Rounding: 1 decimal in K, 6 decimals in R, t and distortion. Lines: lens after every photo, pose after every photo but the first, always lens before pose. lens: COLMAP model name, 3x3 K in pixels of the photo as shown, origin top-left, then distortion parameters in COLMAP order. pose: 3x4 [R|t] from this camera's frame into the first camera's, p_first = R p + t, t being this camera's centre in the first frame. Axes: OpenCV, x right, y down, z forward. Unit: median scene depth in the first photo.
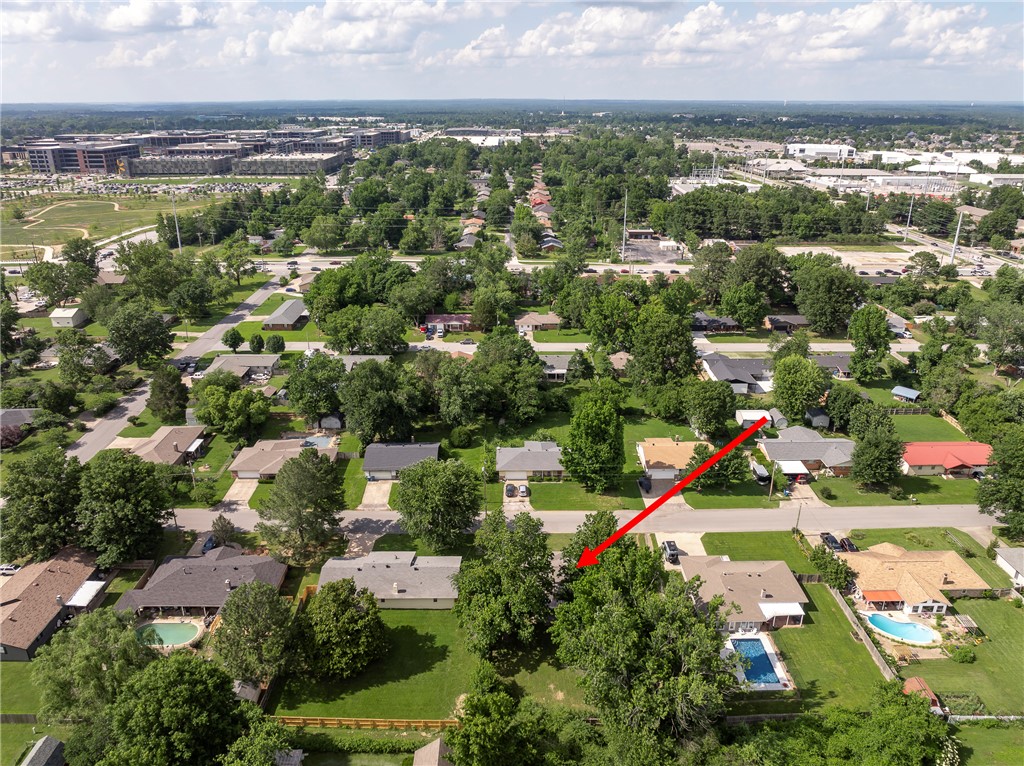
lens RADIAL K [[733.0, 0, 524.1], [0, 733.0, 384.2], [0, 0, 1]] dist [-0.035228, 0.017224]
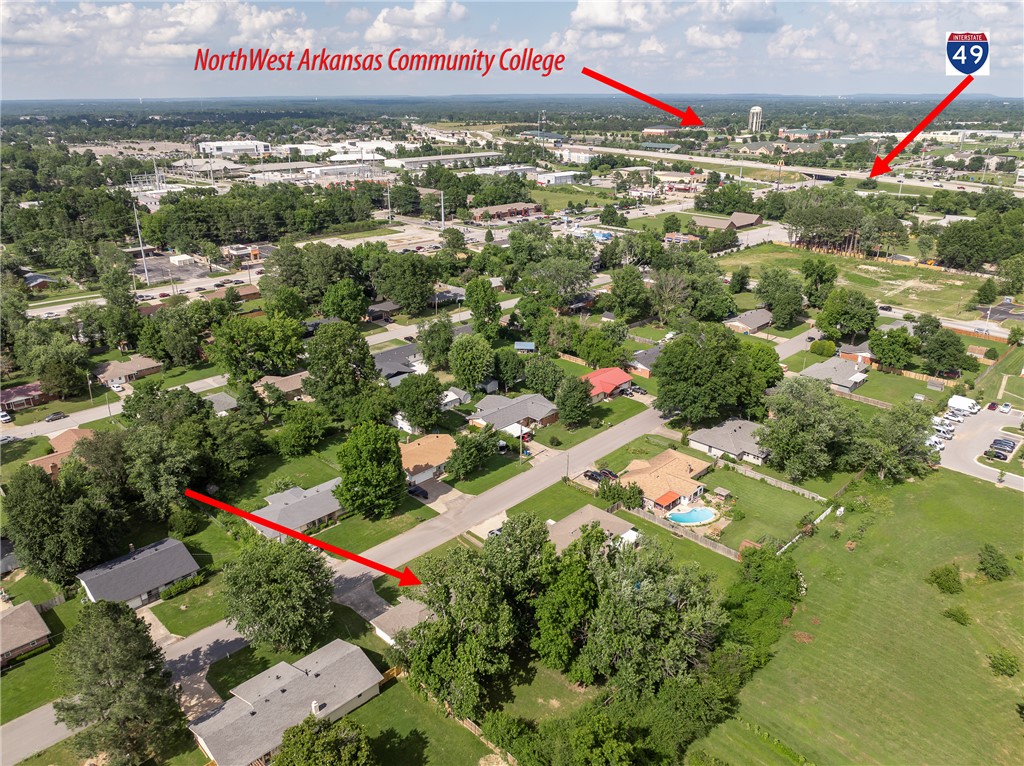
lens RADIAL K [[733.0, 0, 524.1], [0, 733.0, 384.2], [0, 0, 1]] dist [-0.035228, 0.017224]
pose [[0.707455, -0.260534, 0.656985, -0.253696], [0.257899, 0.960640, 0.103240, -0.048798], [-0.658024, 0.096399, 0.746801, 0.123234]]
